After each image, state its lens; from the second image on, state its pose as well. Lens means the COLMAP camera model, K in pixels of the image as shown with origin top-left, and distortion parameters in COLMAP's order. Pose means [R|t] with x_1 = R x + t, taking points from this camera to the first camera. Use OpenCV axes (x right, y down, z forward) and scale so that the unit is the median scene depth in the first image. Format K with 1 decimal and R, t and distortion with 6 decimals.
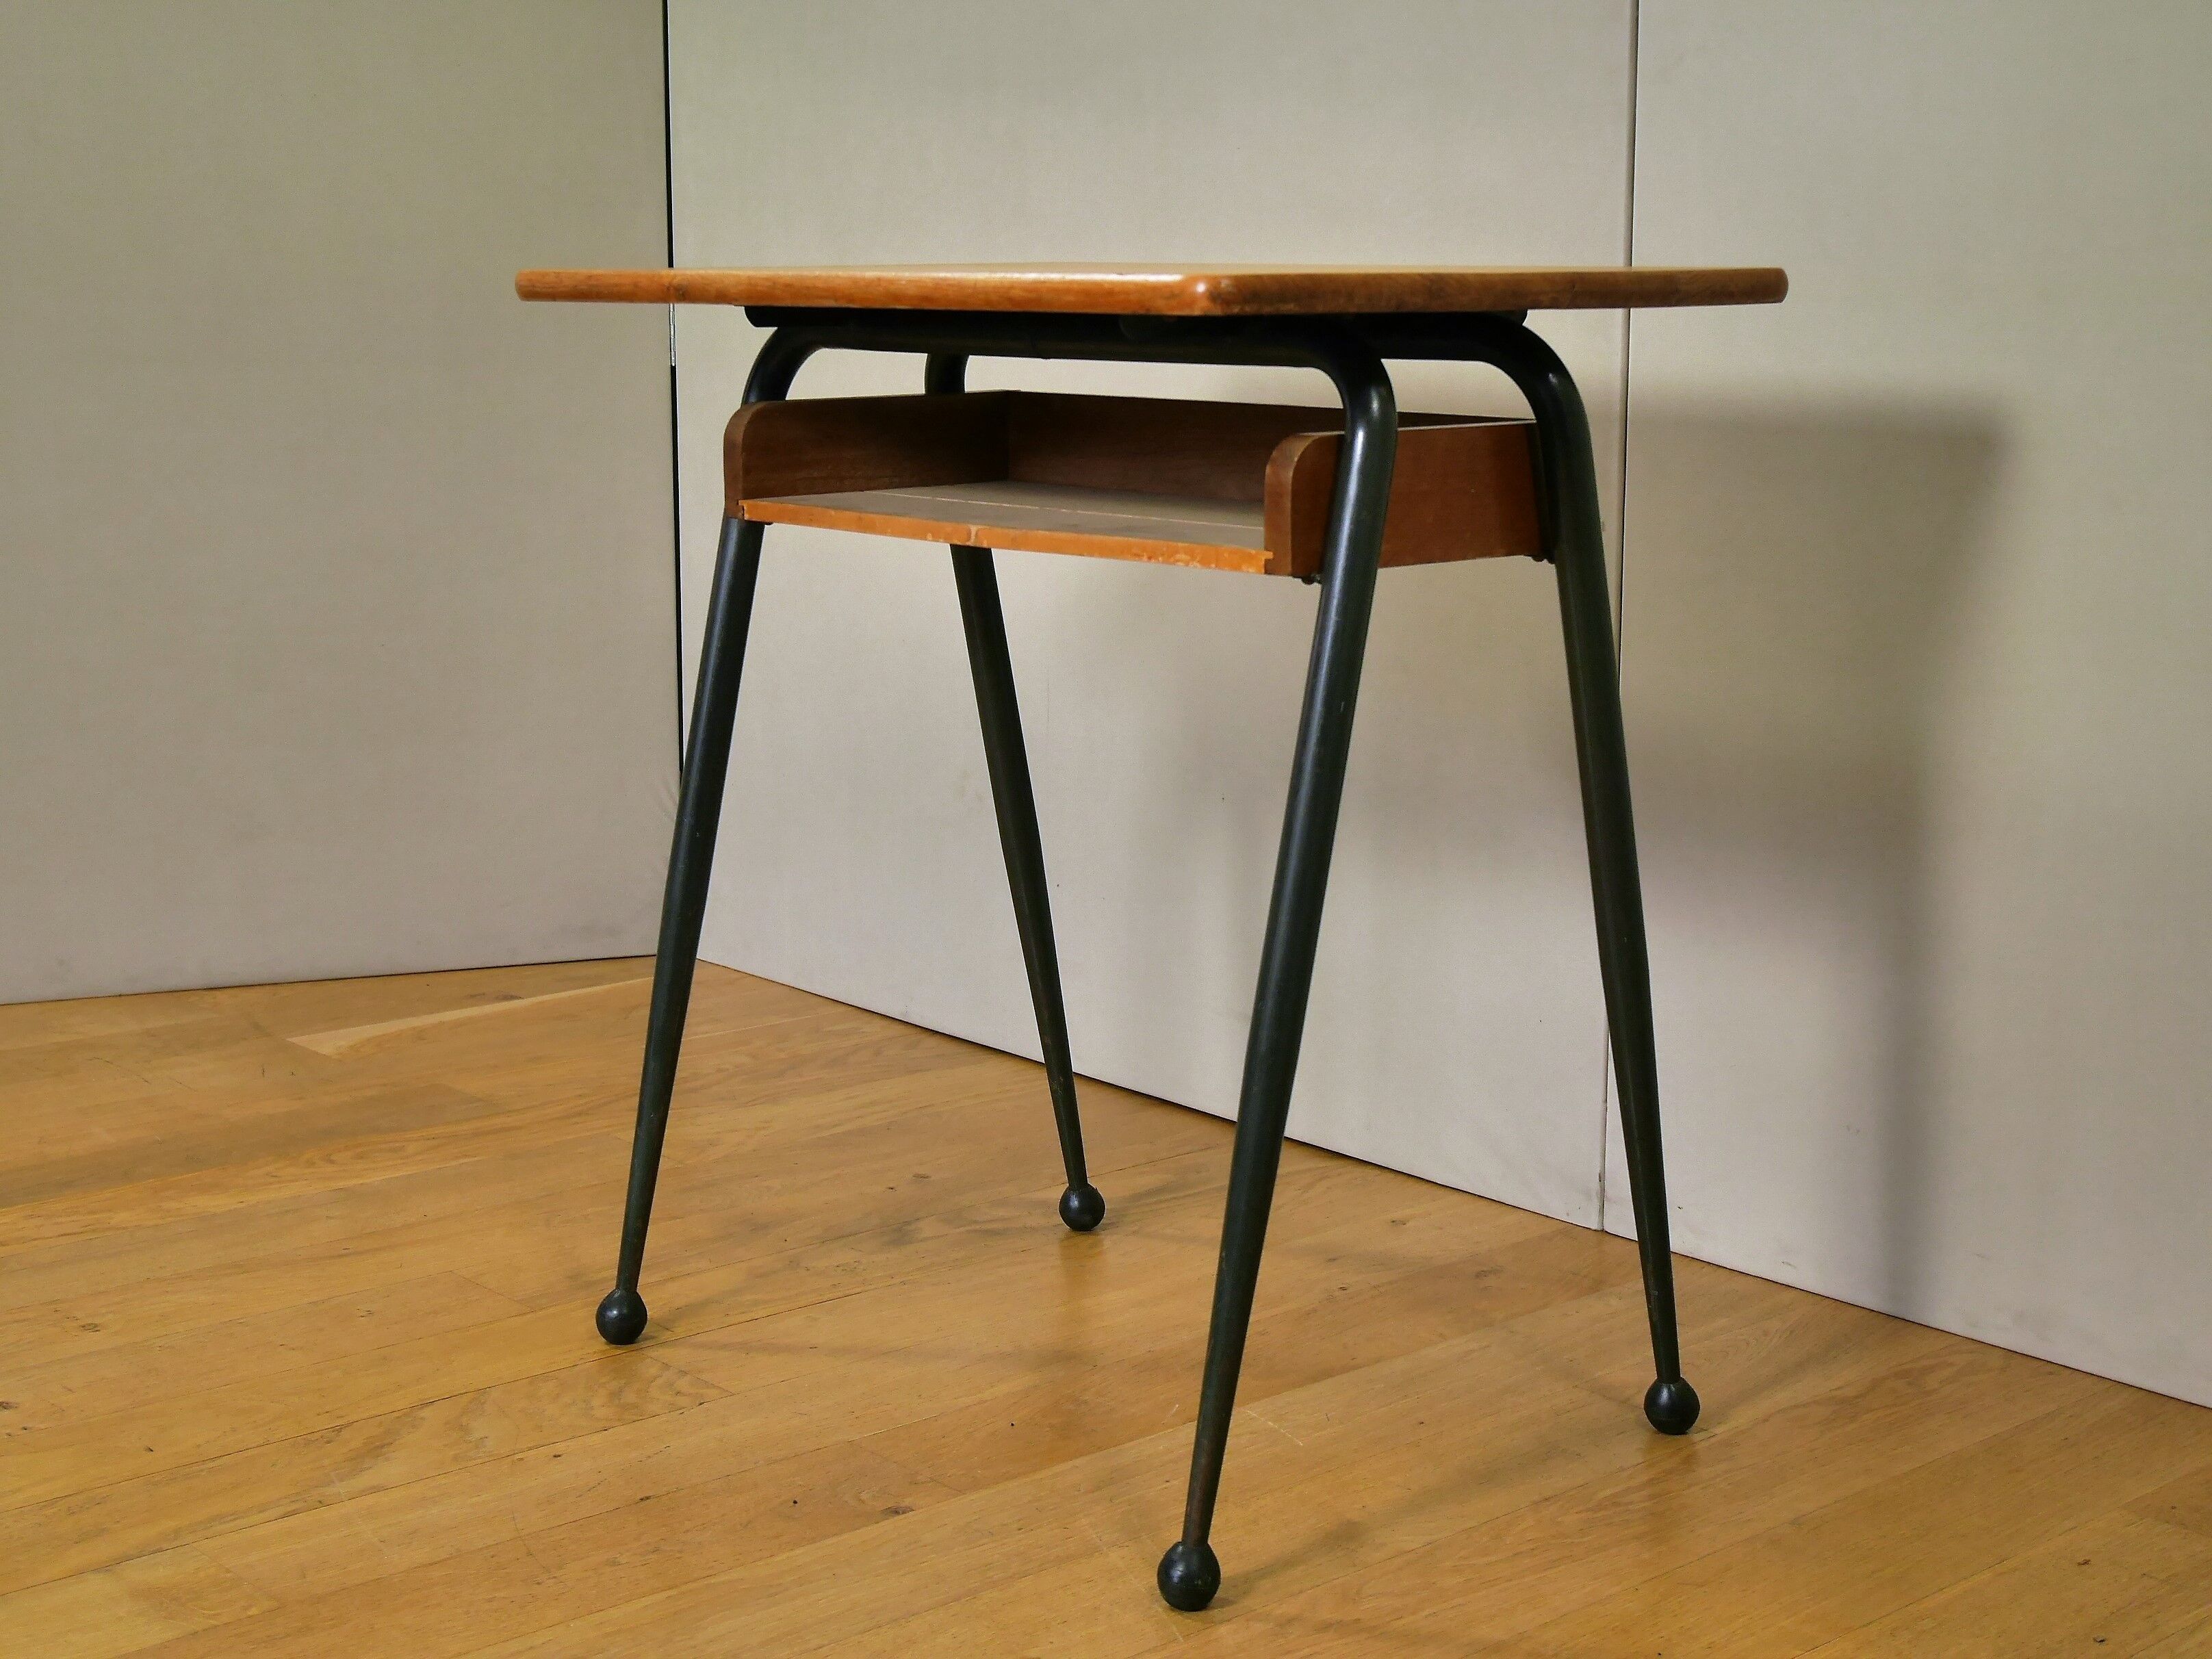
lens RADIAL K [[3296.1, 0, 1106.0], [0, 3296.1, 829.5], [0, 0, 1]] dist [-0.025104, 0.004035]
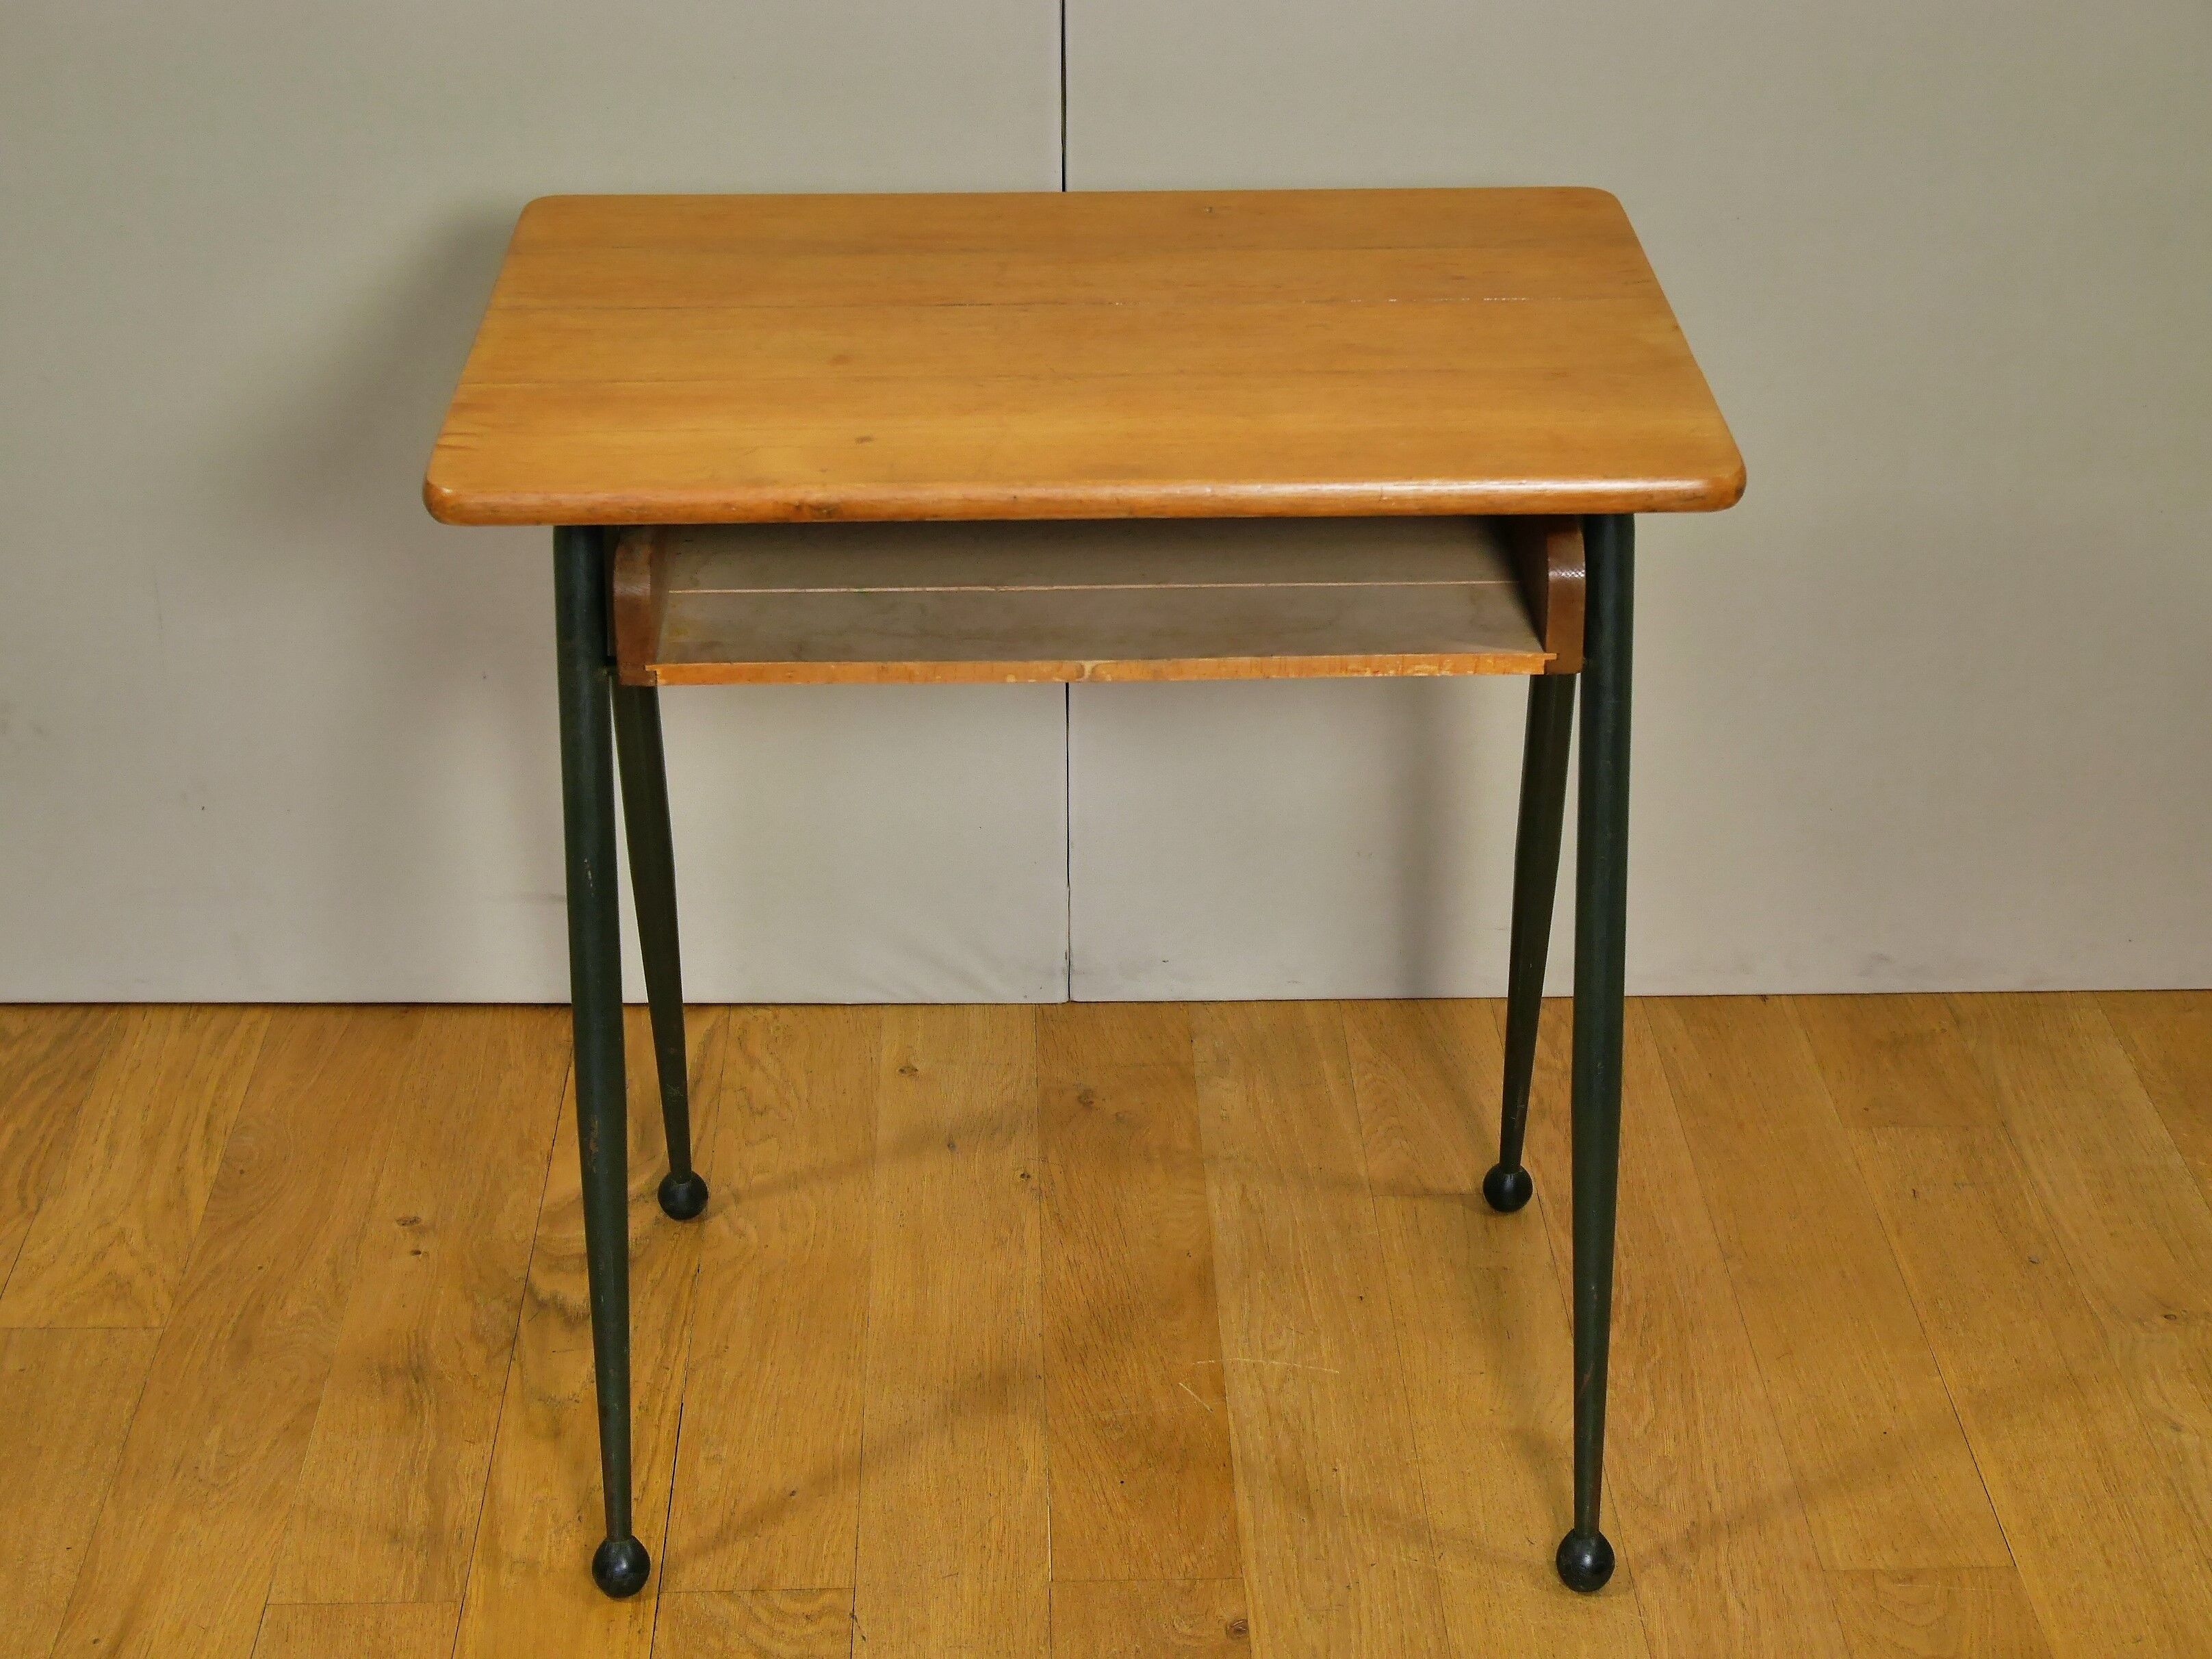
lens RADIAL K [[3773.7, 0, 1106.0], [0, 3773.7, 829.5], [0, 0, 1]] dist [-0.005988, -0.044508]
pose [[0.641111, -0.356807, 0.679460, -0.692870], [0.134883, 0.923955, 0.357929, -0.386133], [-0.755502, -0.137825, 0.640485, 0.284559]]
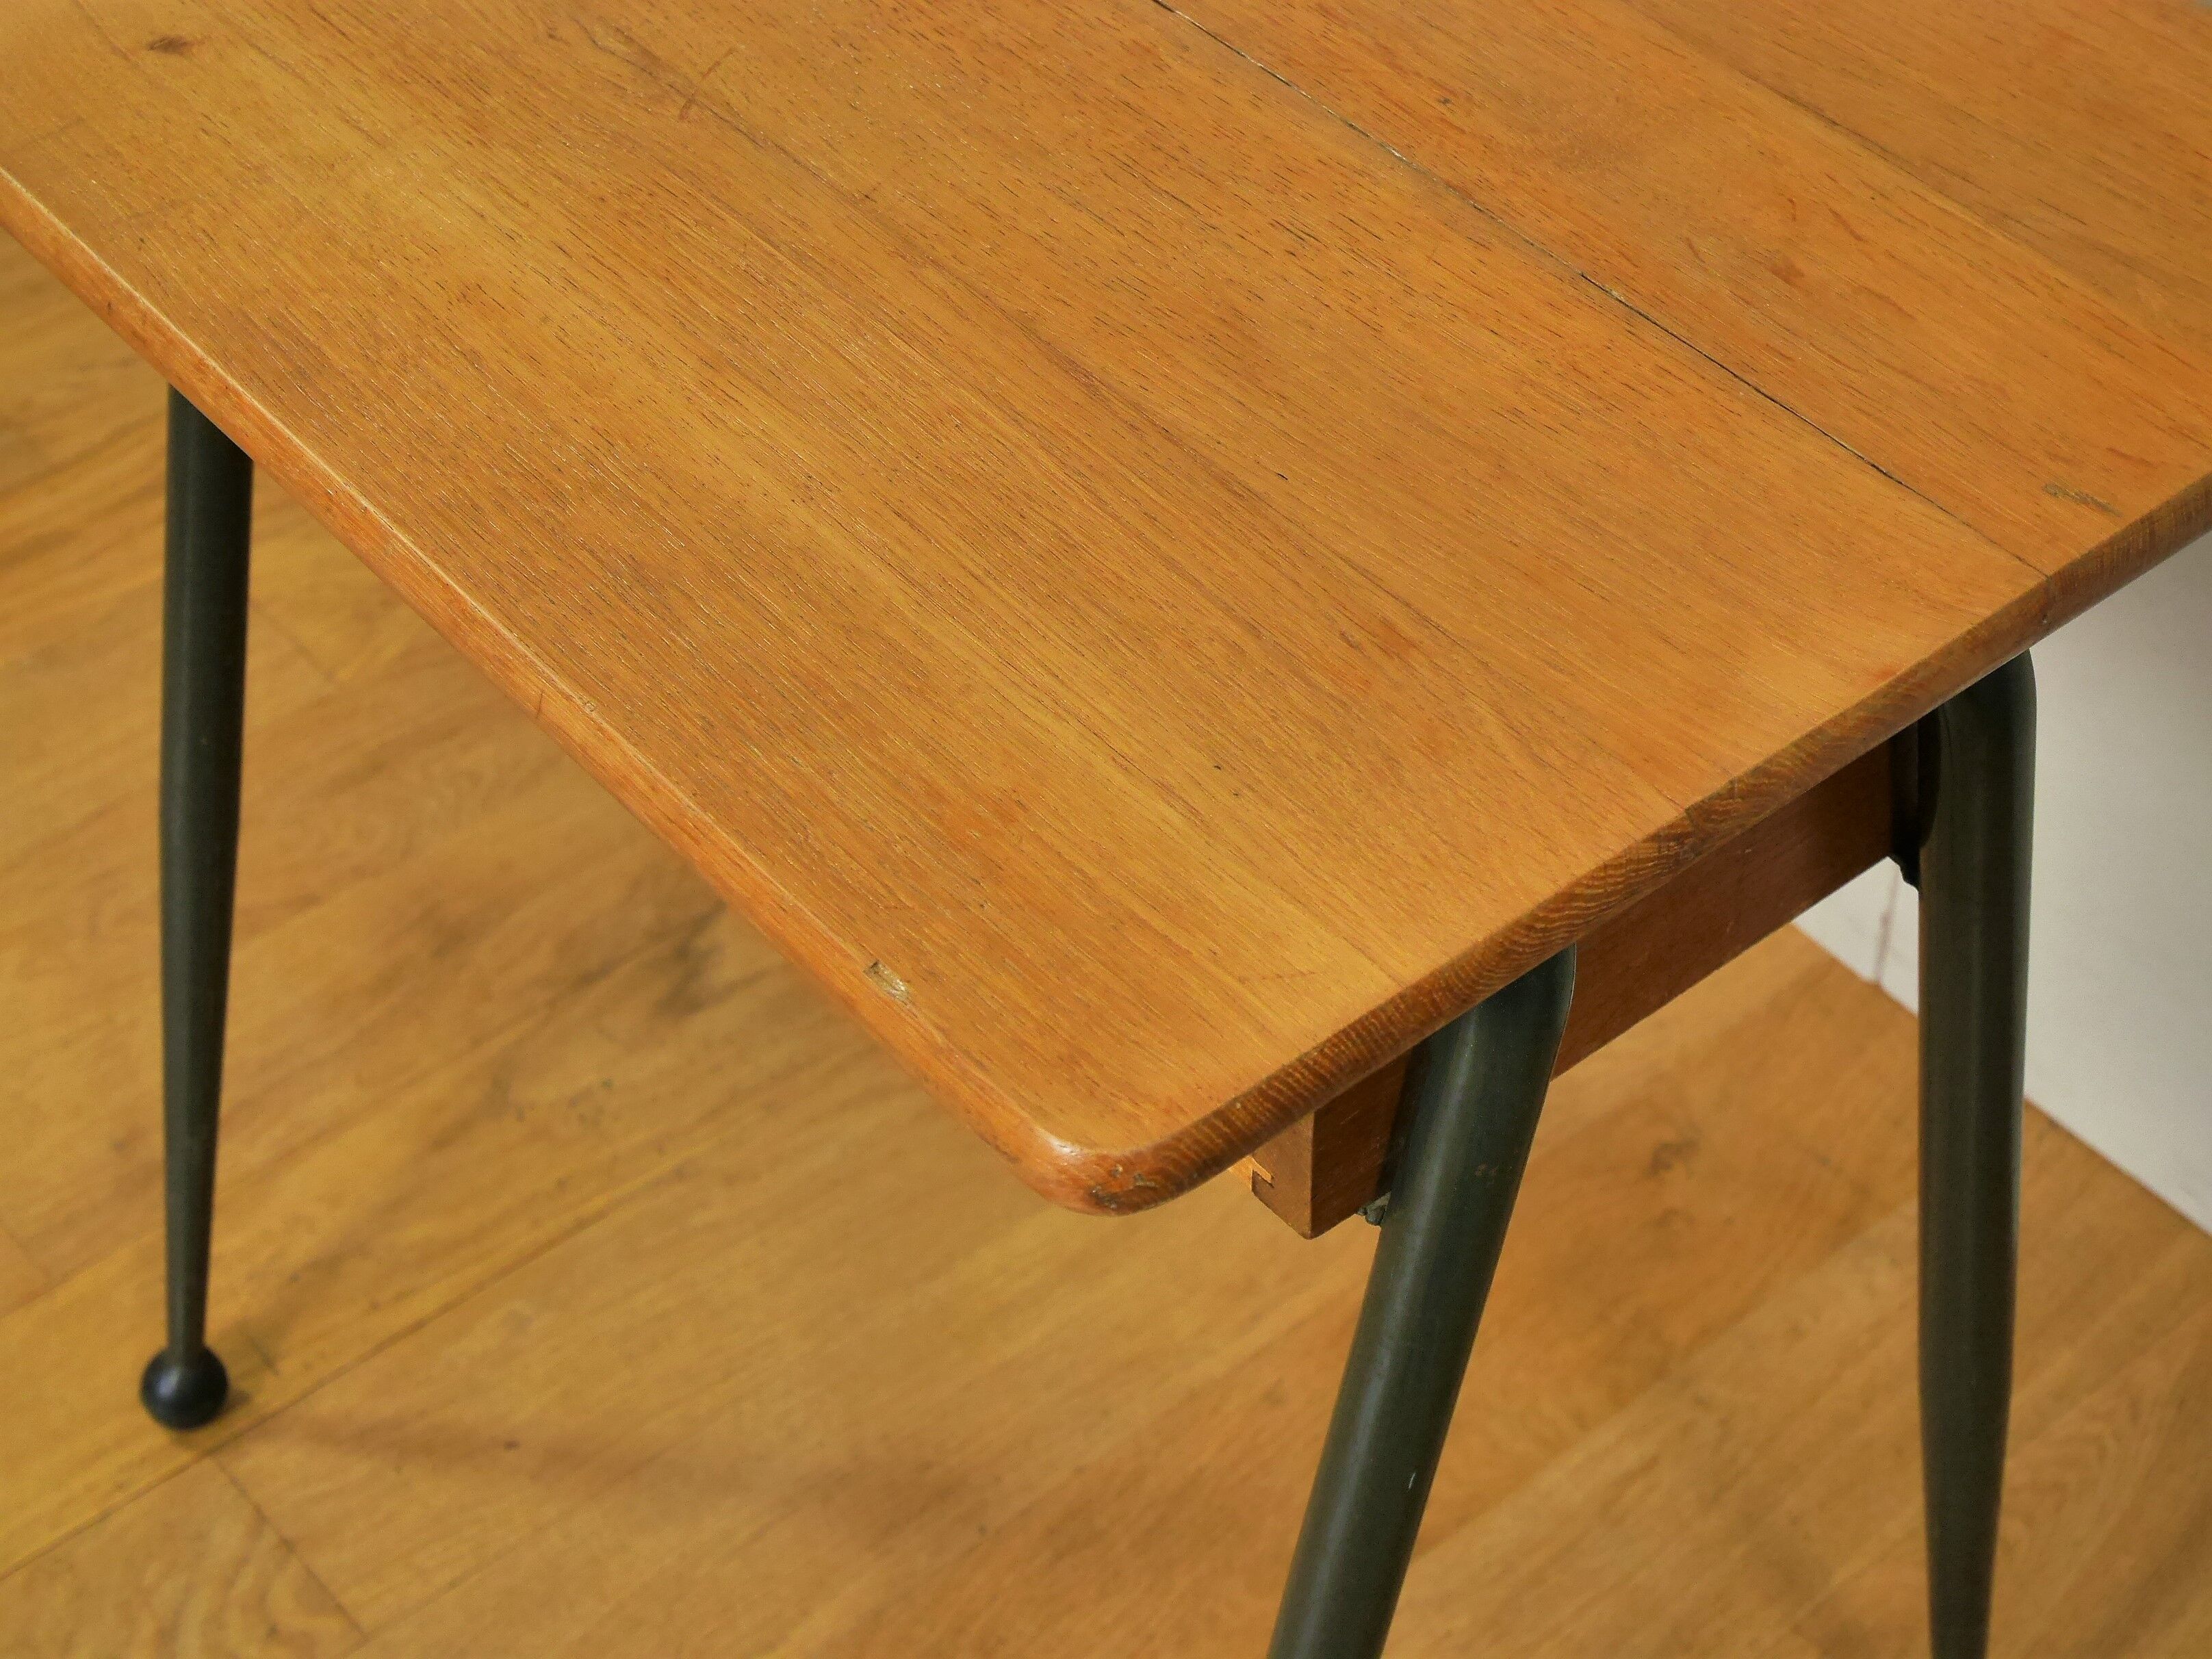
lens RADIAL K [[4045.3, 0, 1106.0], [0, 4045.3, 829.5], [0, 0, 1]] dist [-0.002026, 0.152209]
pose [[0.999518, 0.008823, -0.029757, 0.039048], [0.009583, 0.824164, 0.566270, -0.348667], [0.029521, -0.566283, 0.823682, 0.472101]]
